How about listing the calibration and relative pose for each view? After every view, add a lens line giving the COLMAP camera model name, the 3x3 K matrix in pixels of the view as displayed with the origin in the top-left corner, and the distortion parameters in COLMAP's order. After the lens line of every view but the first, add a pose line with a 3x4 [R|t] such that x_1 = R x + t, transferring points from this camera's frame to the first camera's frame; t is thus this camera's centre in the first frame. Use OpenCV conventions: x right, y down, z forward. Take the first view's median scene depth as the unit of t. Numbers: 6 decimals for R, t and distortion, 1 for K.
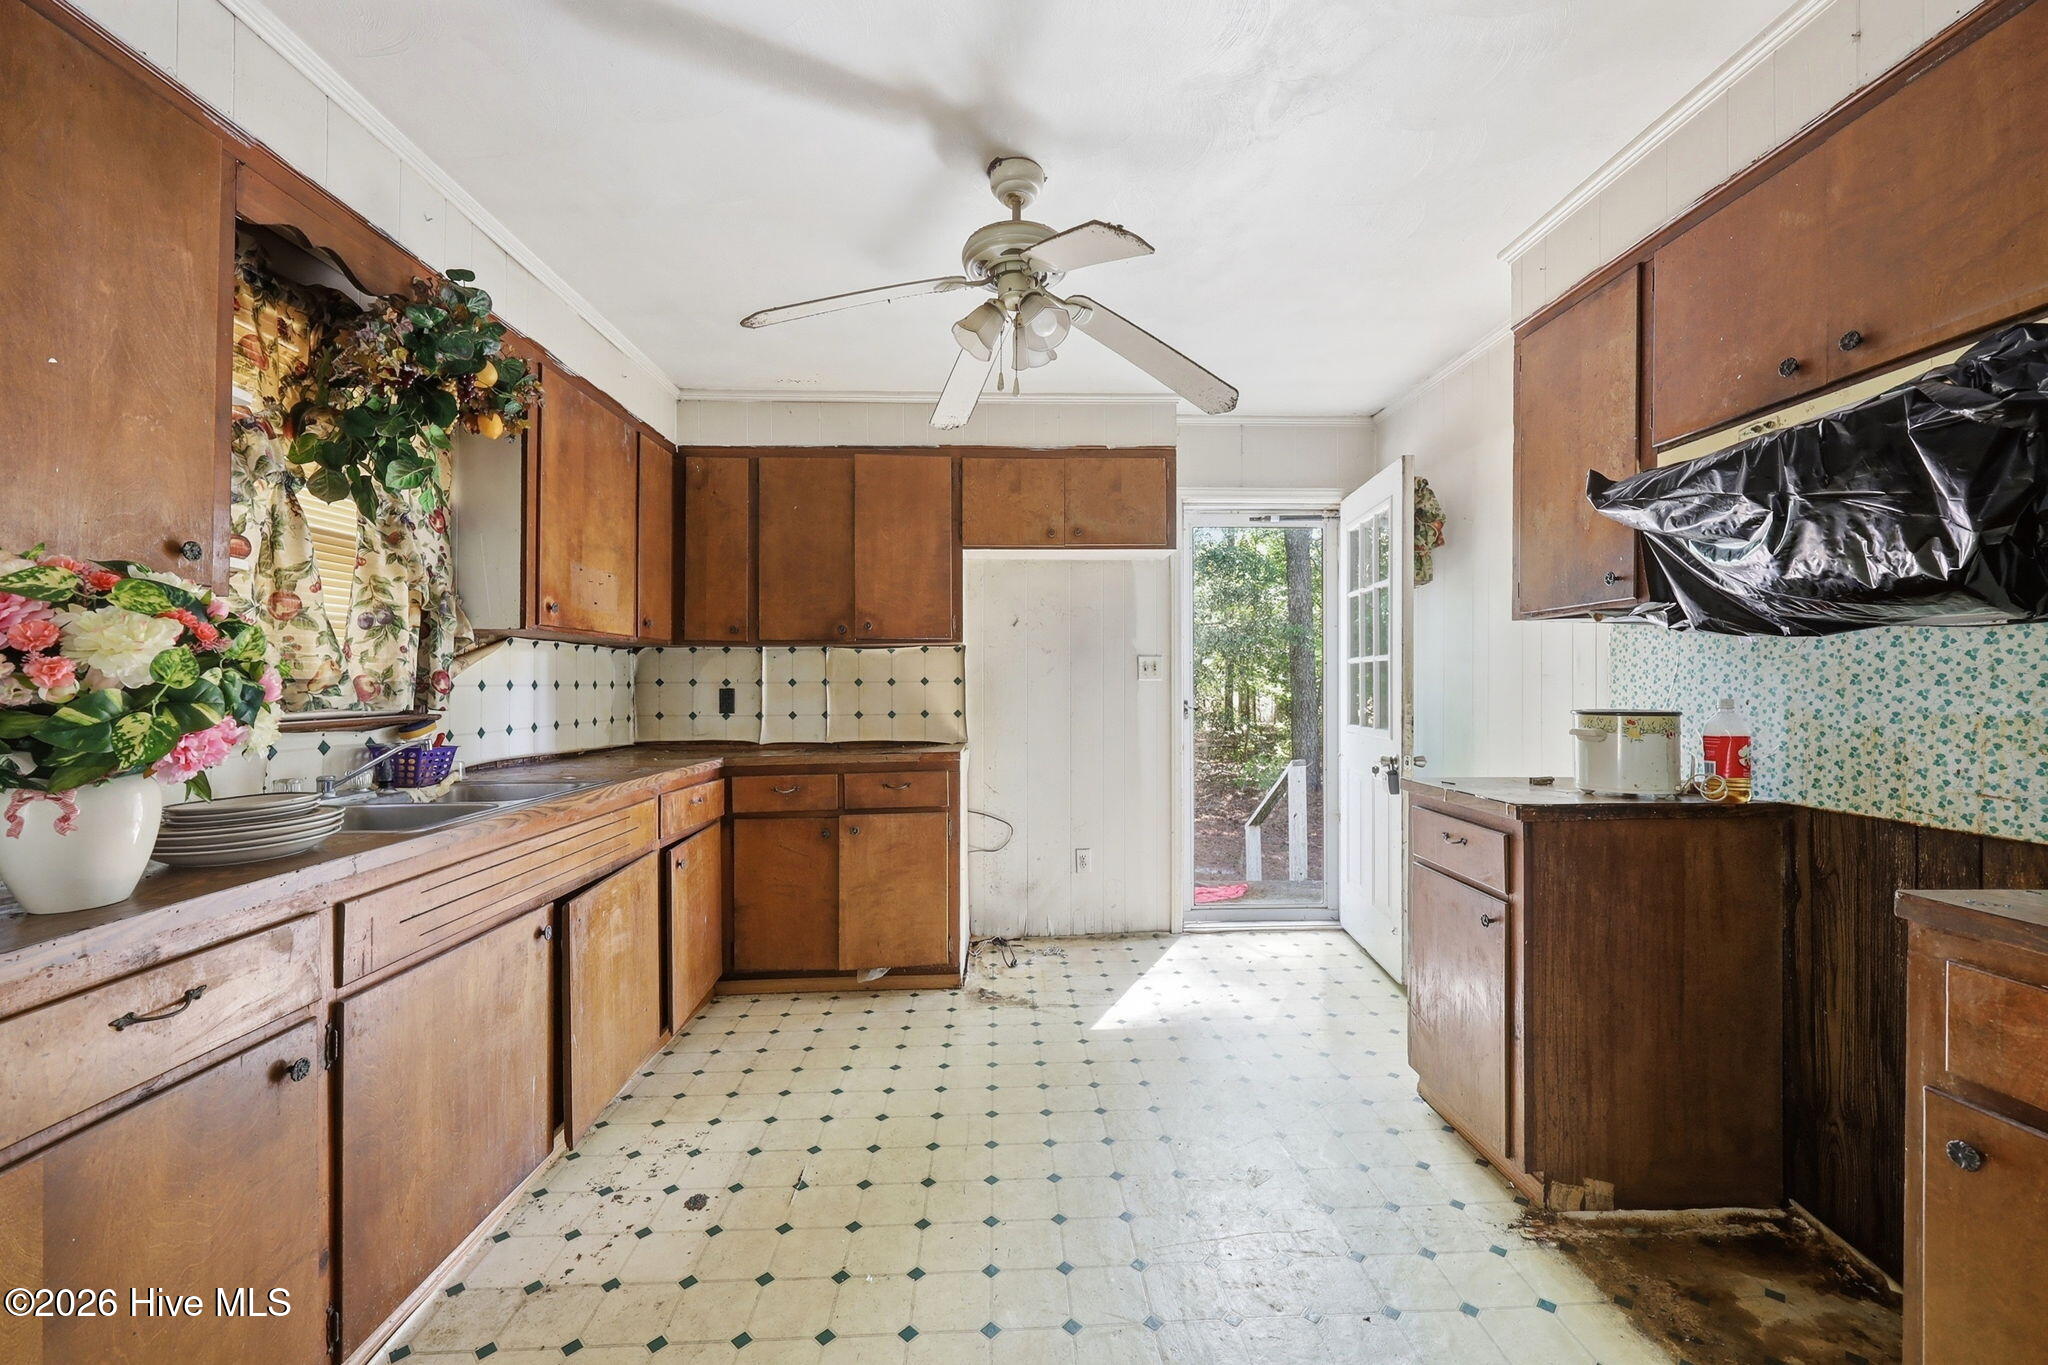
lens RADIAL K [[826.6, 0, 1028.1], [0, 826.6, 680.3], [0, 0, 1]] dist [-0.001345, 0.000655]
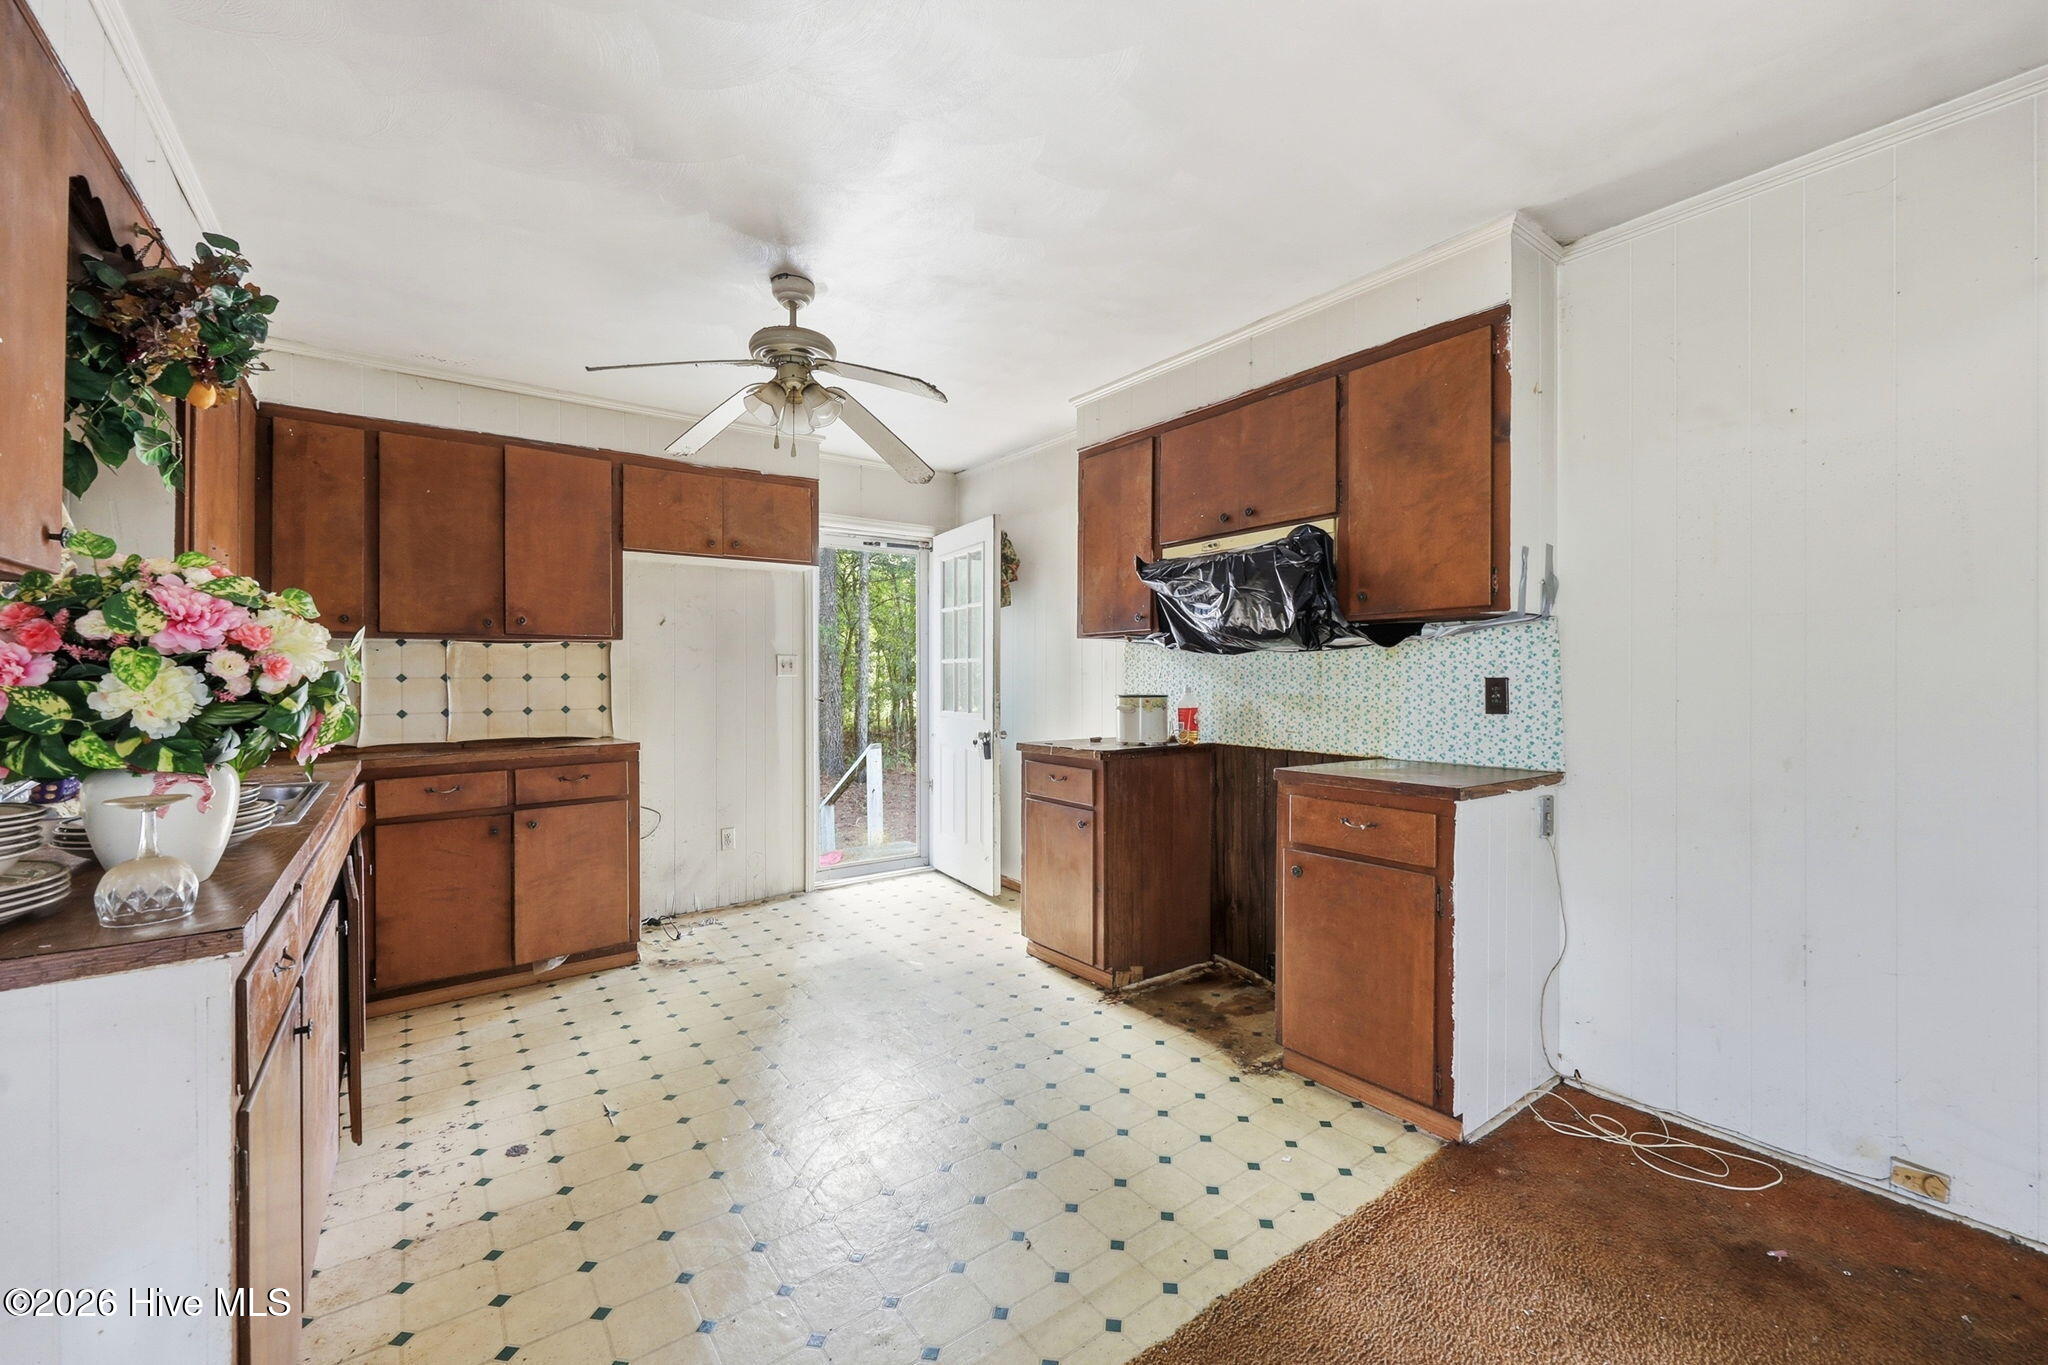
lens RADIAL K [[826.6, 0, 1028.8], [0, 826.6, 680.1], [0, 0, 1]] dist [-0.001345, 0.000655]
pose [[0.824535, -0.001106, 0.565810, -0.431691], [-0.001340, 0.999991, 0.003907, 0.000377], [-0.565810, -0.003980, 0.824526, -0.270094]]
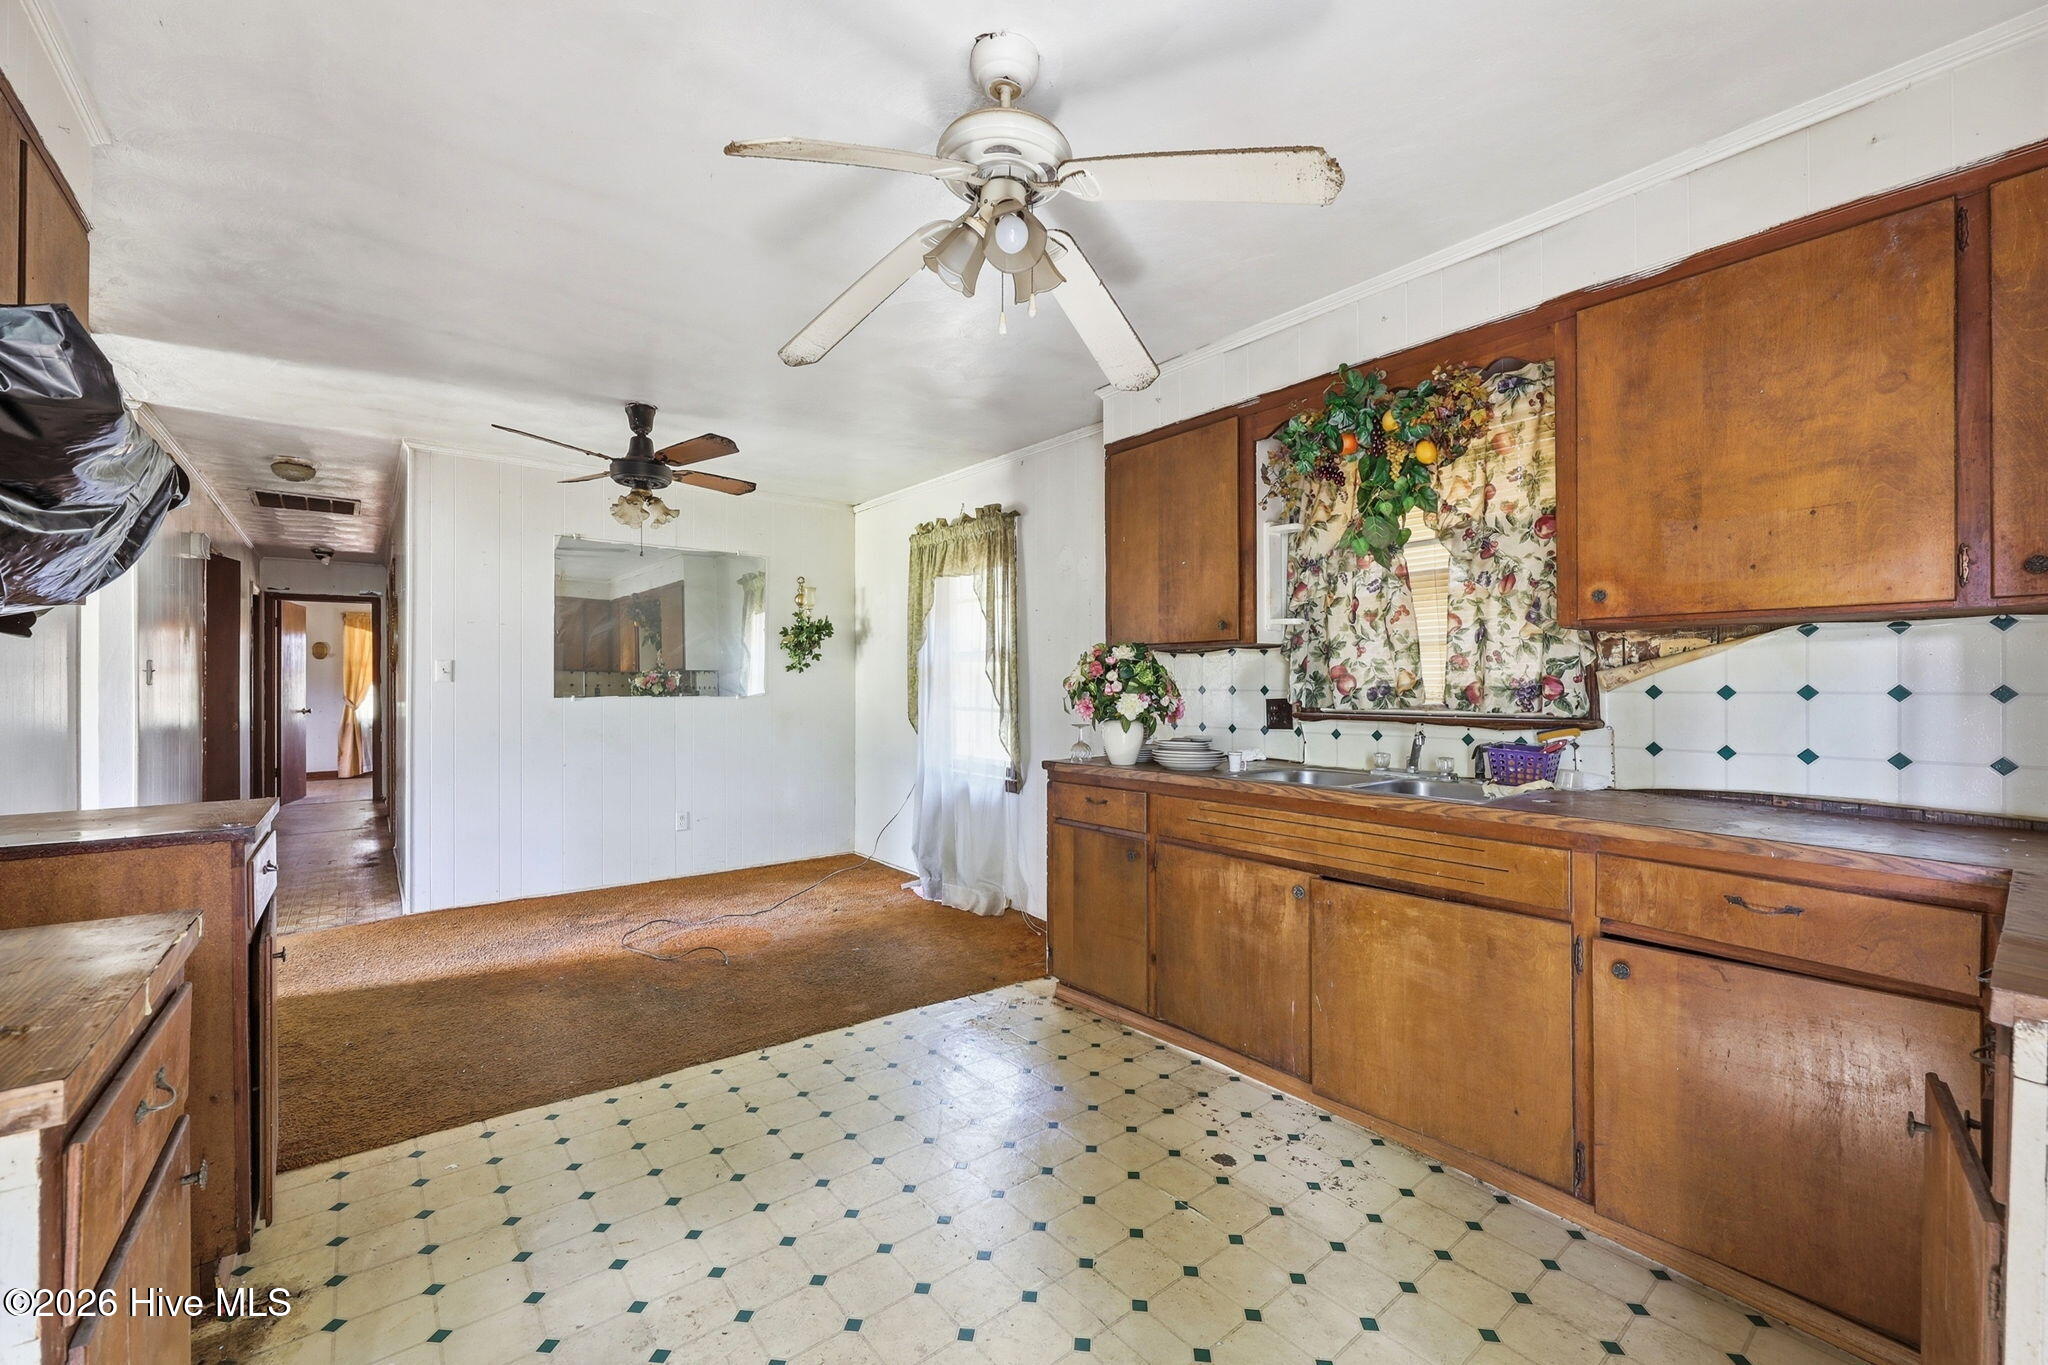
lens RADIAL K [[826.6, 0, 1033.7], [0, 826.6, 679.4], [0, 0, 1]] dist [-0.001345, 0.000655]
pose [[-0.798074, -0.004166, -0.602545, 0.437999], [0.001069, 0.999965, -0.008330, -0.000059], [0.602558, -0.007292, -0.798042, 1.618889]]
